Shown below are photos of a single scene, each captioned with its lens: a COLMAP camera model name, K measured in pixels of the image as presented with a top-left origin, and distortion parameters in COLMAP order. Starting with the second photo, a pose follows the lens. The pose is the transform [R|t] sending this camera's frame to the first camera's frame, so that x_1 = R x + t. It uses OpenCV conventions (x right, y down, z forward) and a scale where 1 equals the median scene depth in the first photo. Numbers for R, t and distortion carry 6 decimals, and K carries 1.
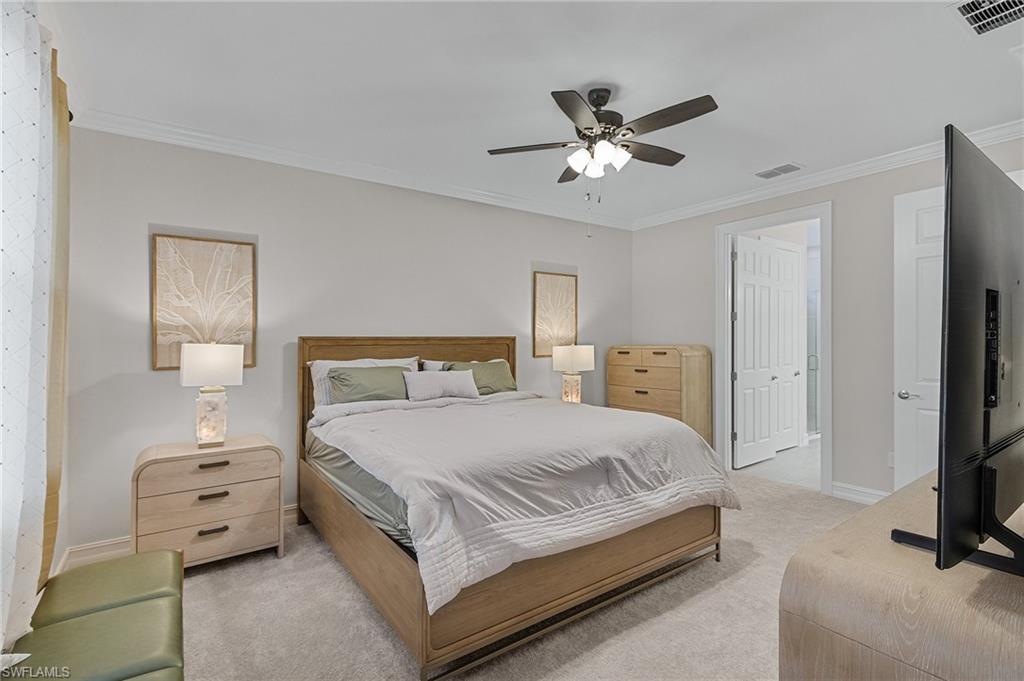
lens RADIAL K [[479.0, 0, 485.9], [0, 479.0, 343.7], [0, 0, 1]] dist [-0.000069, -0.000096]
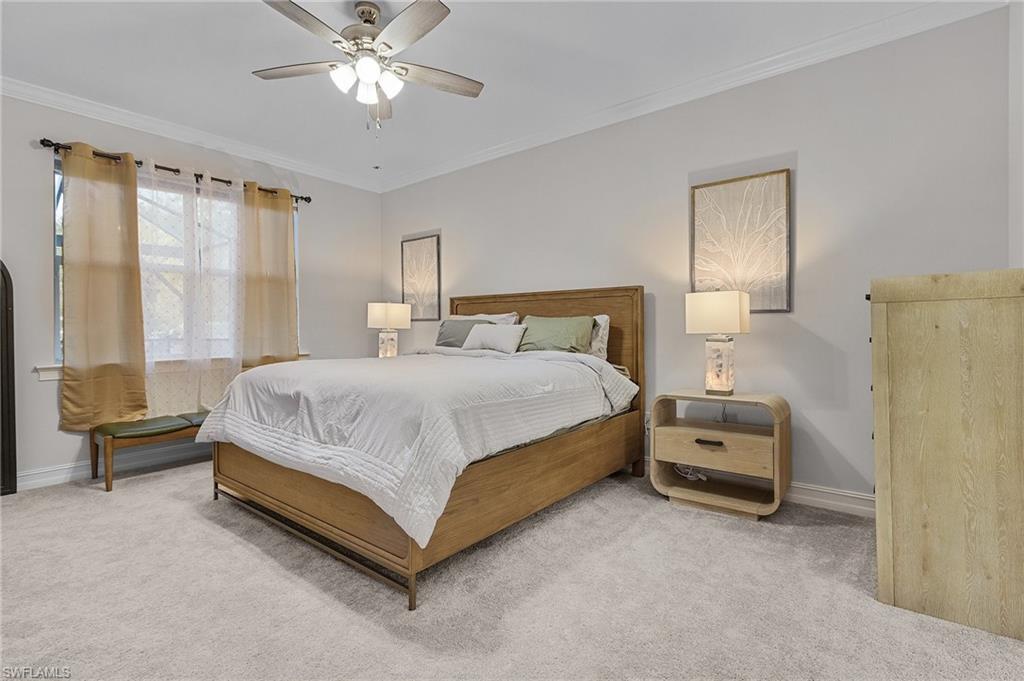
lens RADIAL K [[479.0, 0, 509.9], [0, 479.0, 331.4], [0, 0, 1]] dist [-0.000069, -0.000096]
pose [[0.288129, 0.010594, -0.957533, 1.037601], [-0.003720, 0.999944, 0.009944, 0.071363], [0.957584, 0.000697, 0.288152, 0.865235]]
